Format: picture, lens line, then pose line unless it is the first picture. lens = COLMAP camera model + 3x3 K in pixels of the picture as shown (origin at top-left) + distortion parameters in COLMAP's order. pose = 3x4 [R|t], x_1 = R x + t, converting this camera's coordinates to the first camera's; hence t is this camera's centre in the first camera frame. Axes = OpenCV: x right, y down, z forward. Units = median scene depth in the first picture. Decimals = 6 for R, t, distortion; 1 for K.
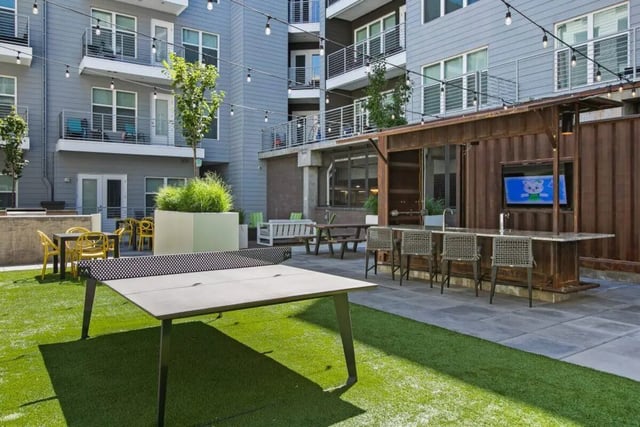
lens RADIAL K [[478.7, 0, 320.0], [0, 478.7, 213.5], [0, 0, 1]] dist [-0.000219, -0.001039]
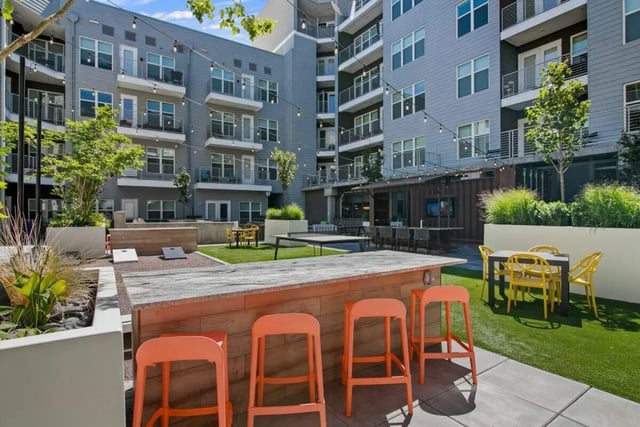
lens RADIAL K [[299.2, 0, 320.0], [0, 299.2, 213.5], [0, 0, 1]] dist [-0.000784, -0.000235]
pose [[0.999228, -0.003438, -0.039146, -0.018023], [0.002251, 0.999537, -0.030348, 0.003160], [0.039232, 0.030236, 0.998773, -0.132430]]
